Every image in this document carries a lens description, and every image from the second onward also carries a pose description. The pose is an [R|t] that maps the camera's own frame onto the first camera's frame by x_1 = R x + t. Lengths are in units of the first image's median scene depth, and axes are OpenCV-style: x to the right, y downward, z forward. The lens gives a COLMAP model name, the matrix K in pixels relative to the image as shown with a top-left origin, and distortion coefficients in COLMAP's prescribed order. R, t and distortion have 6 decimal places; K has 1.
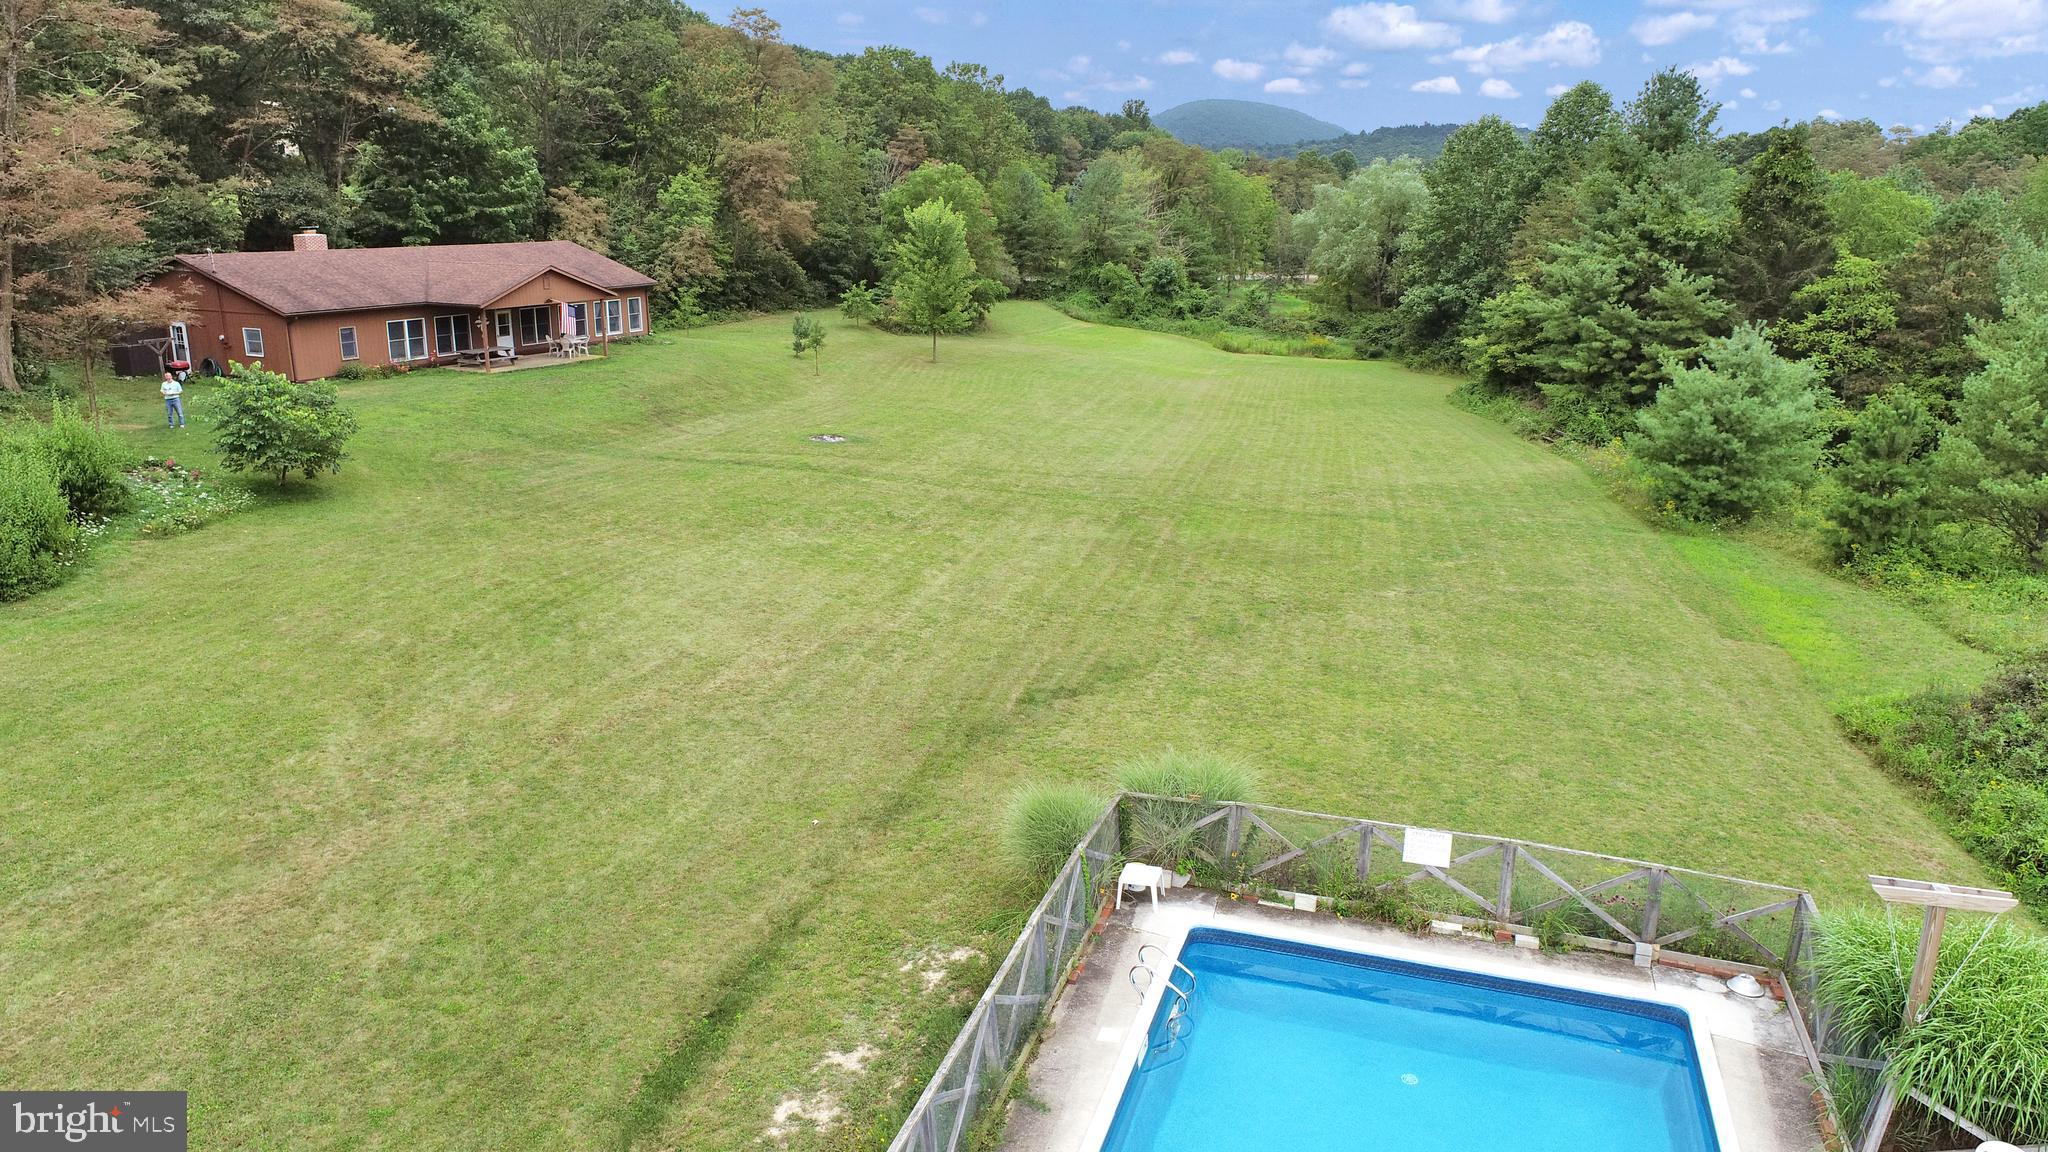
lens RADIAL K [[1390.8, 0, 1023.3], [0, 1390.8, 569.4], [0, 0, 1]] dist [-0.011297, 0.004472]
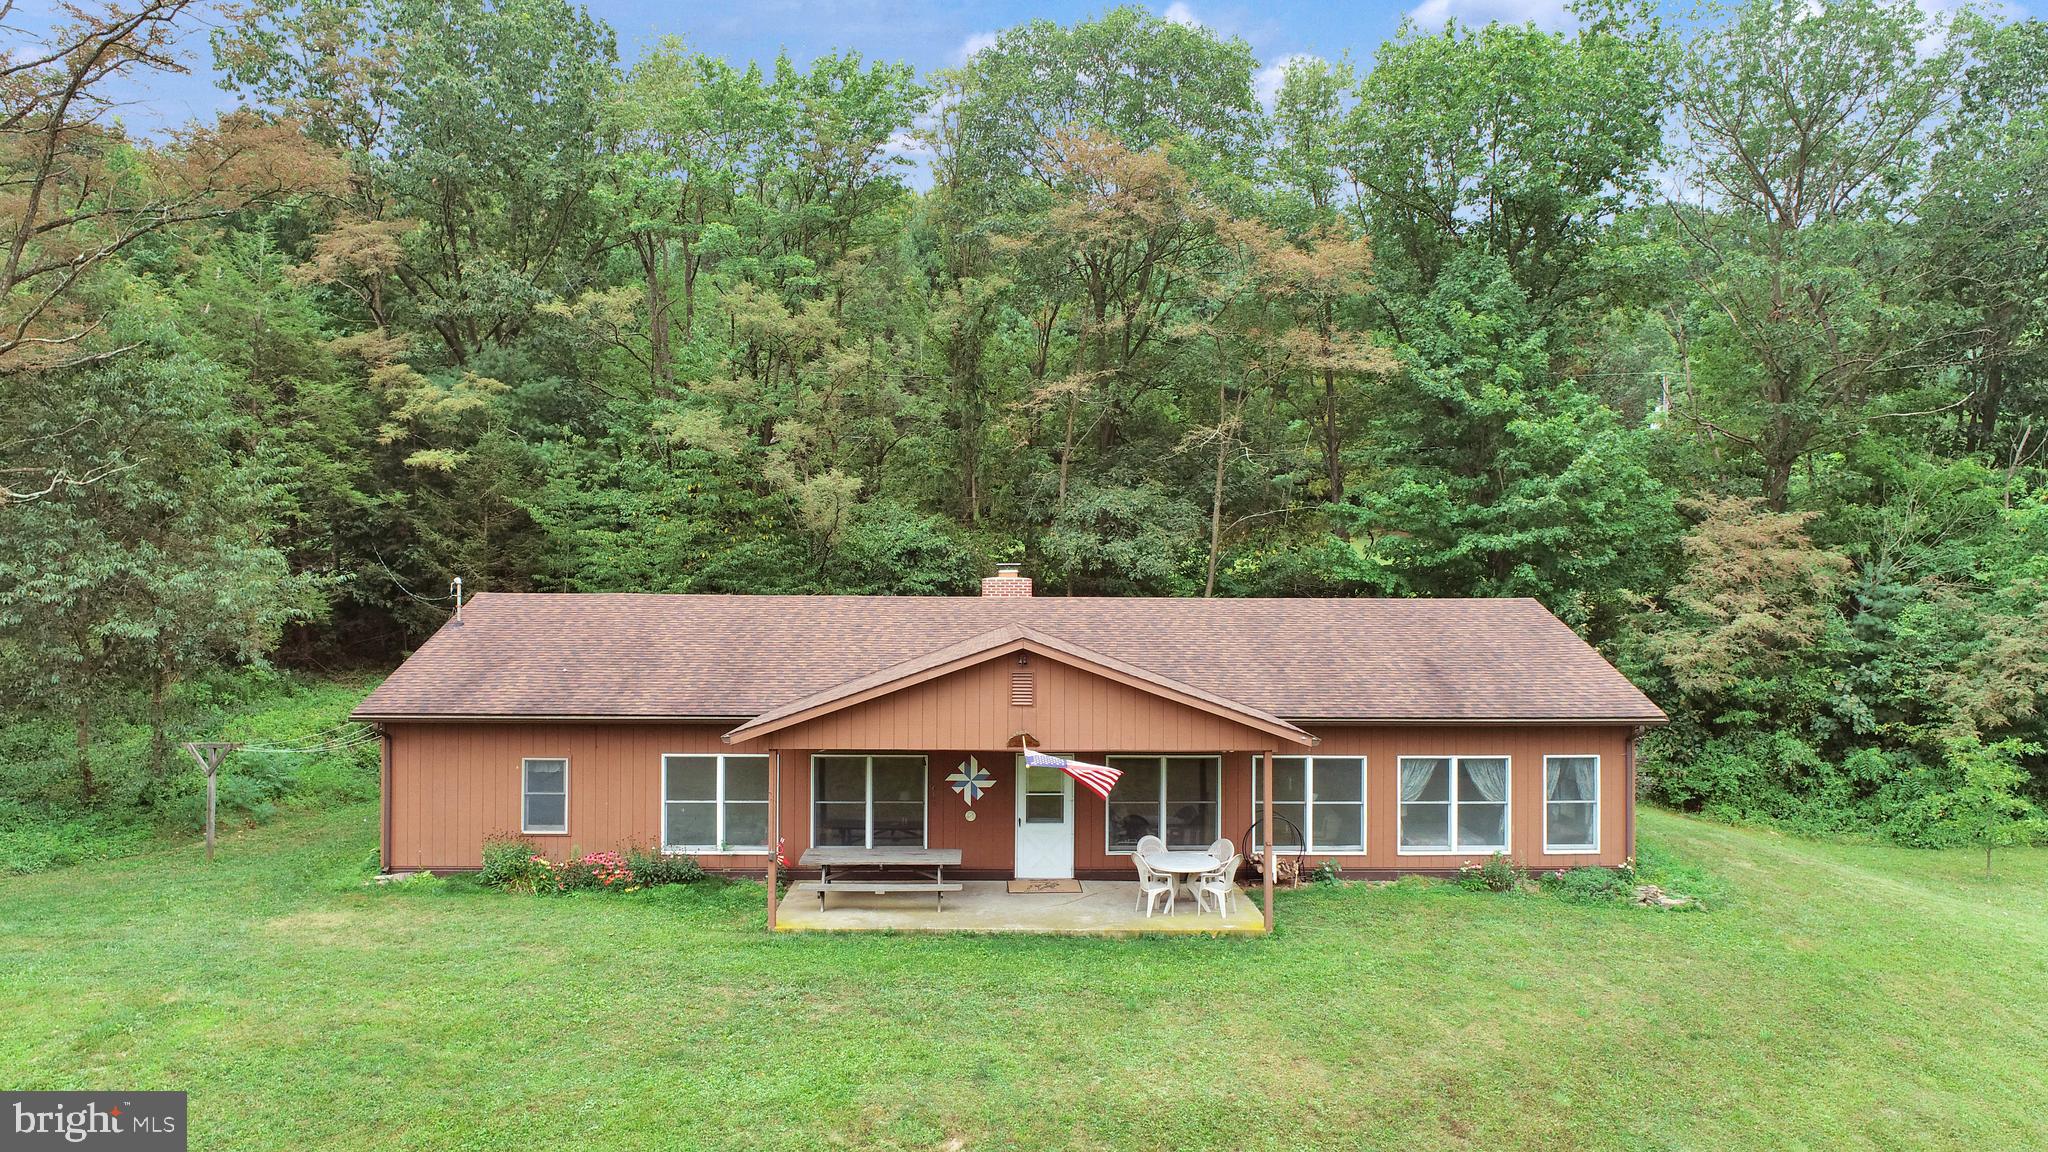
lens RADIAL K [[1390.8, 0, 1011.3], [0, 1390.8, 579.7], [0, 0, 1]] dist [-0.011297, 0.004472]
pose [[0.433254, -0.017358, -0.901105, -0.109544], [-0.234949, 0.963069, -0.131515, -0.507398], [0.870109, 0.268693, 0.413175, 2.314270]]
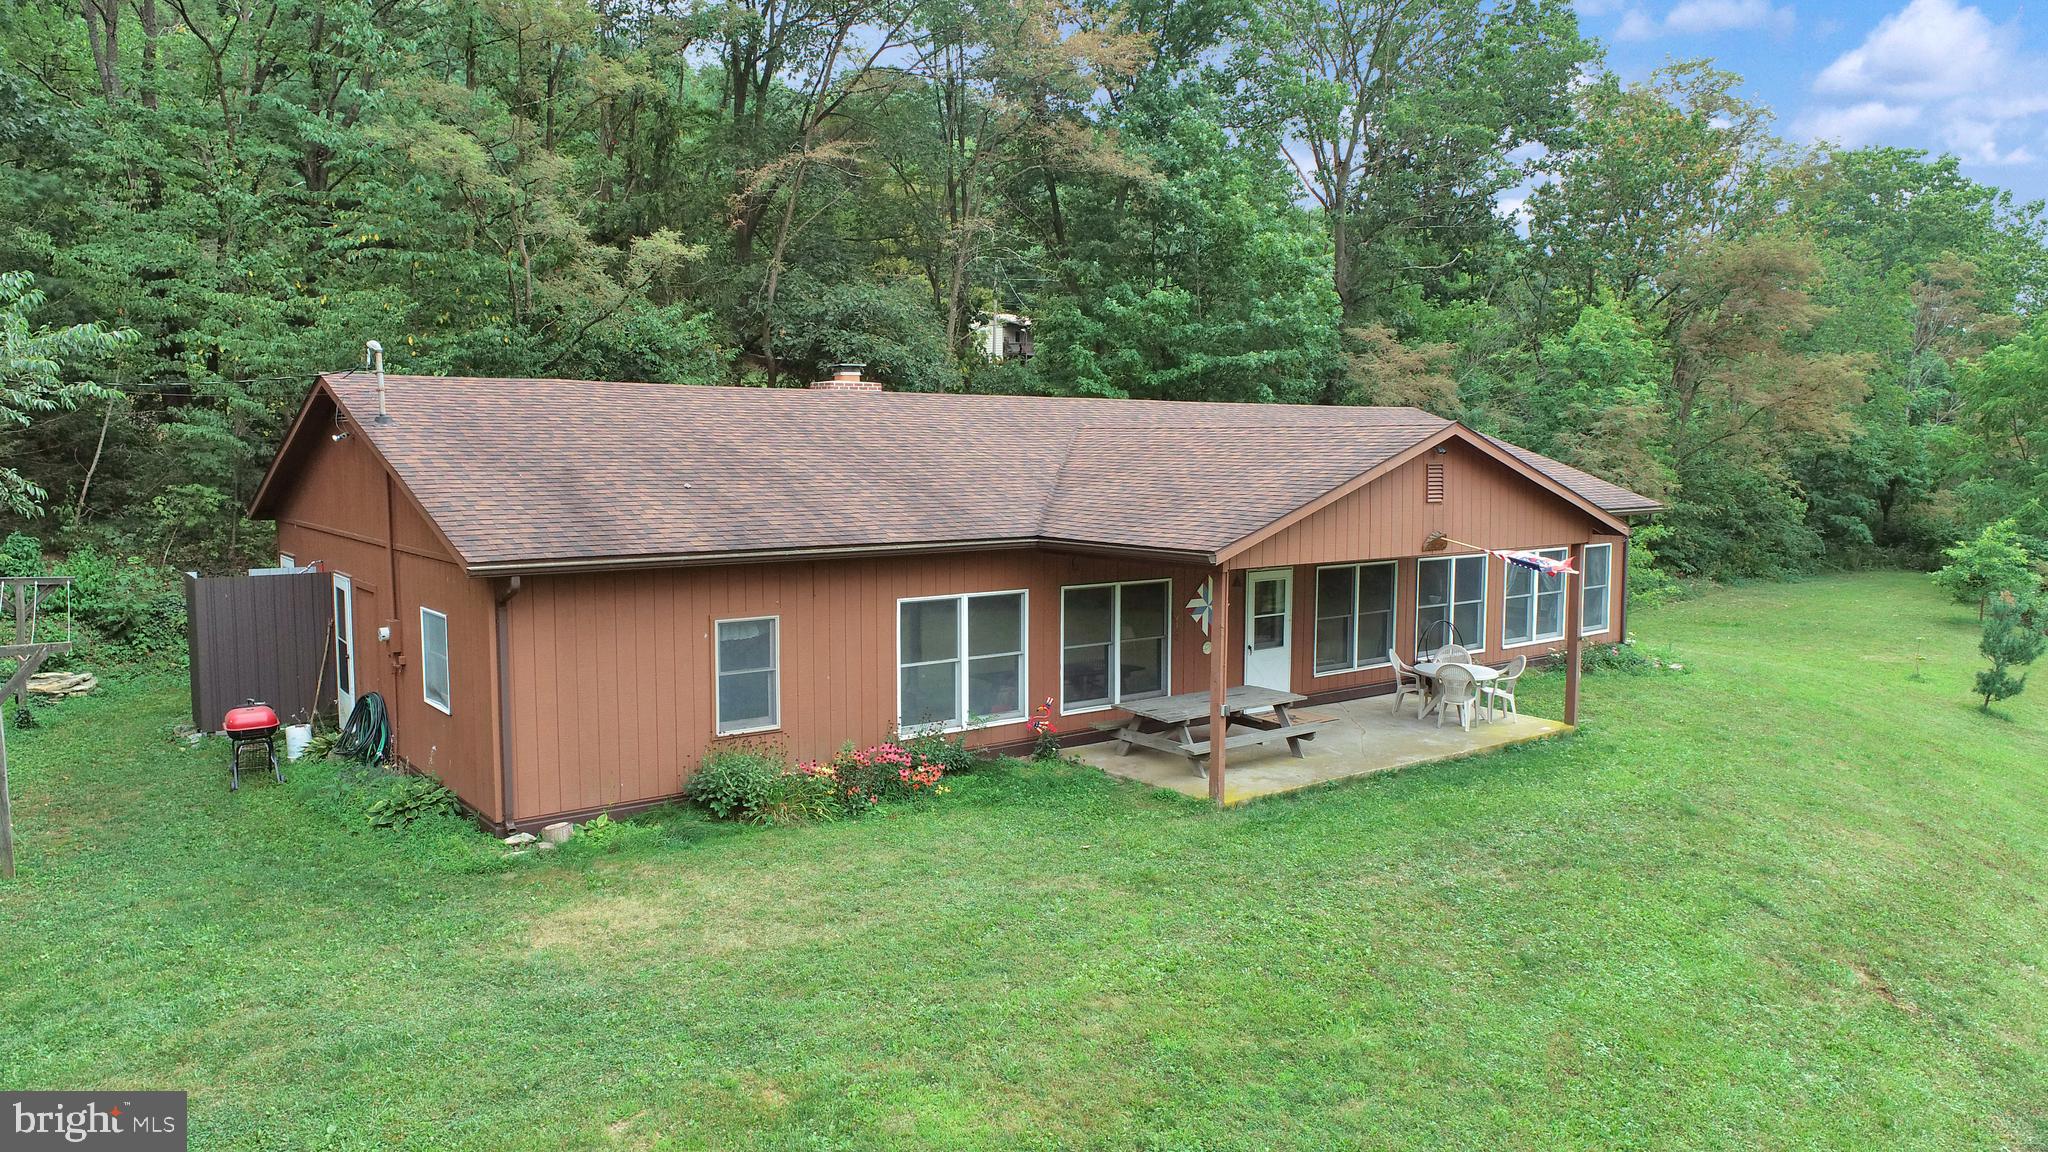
lens RADIAL K [[1390.8, 0, 1020.5], [0, 1390.8, 568.2], [0, 0, 1]] dist [-0.011297, 0.004472]
pose [[0.883889, 0.032180, -0.466588, -0.774343], [-0.115097, 0.981915, -0.150316, -0.369918], [0.453313, 0.186566, 0.871608, 1.942649]]
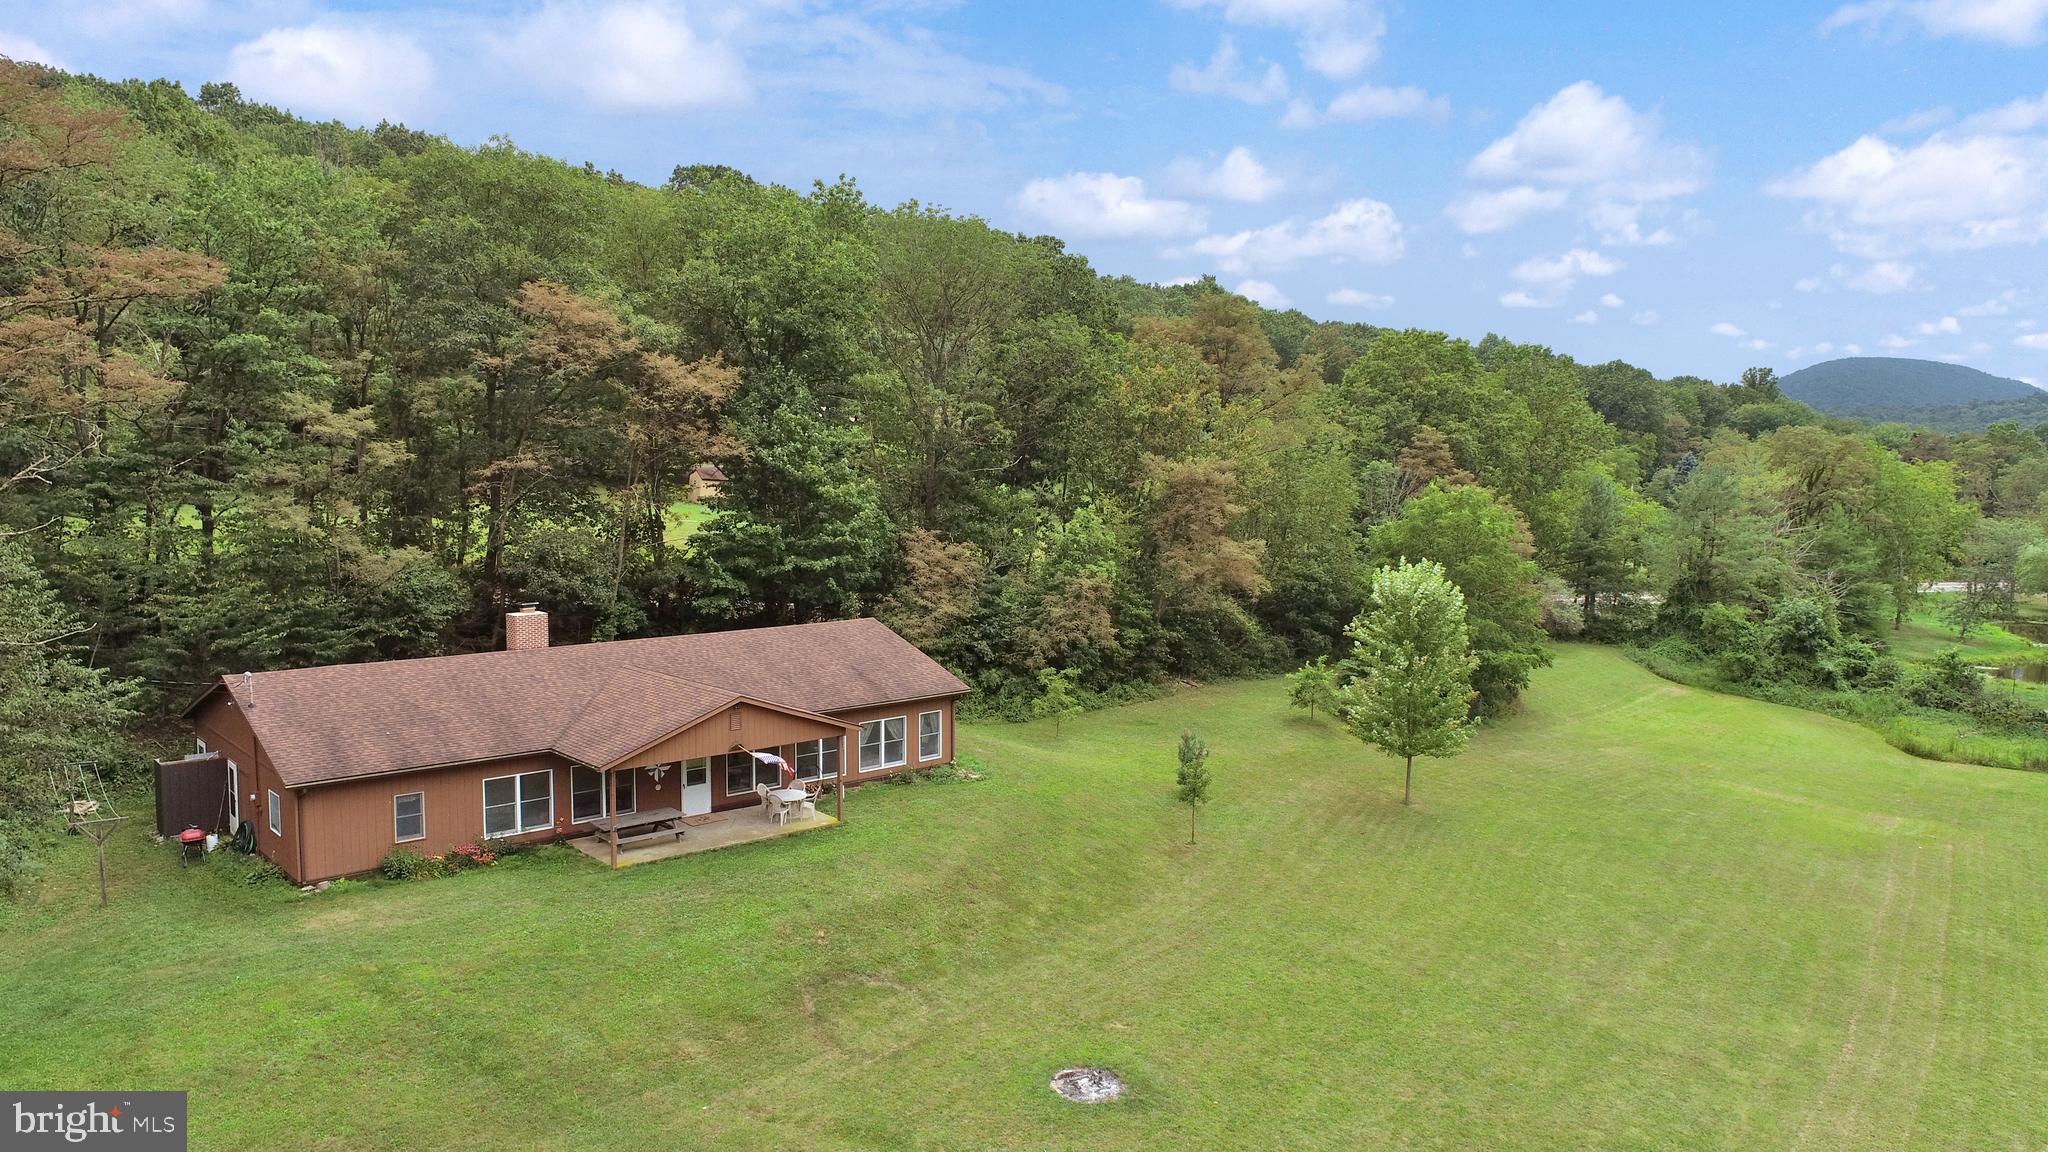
lens RADIAL K [[1390.8, 0, 1024.2], [0, 1390.8, 572.3], [0, 0, 1]] dist [-0.011297, 0.004472]
pose [[0.918044, 0.030968, -0.395266, 0.093455], [-0.102044, 0.981814, -0.160086, -0.500847], [0.383121, 0.187300, 0.904509, 1.230019]]
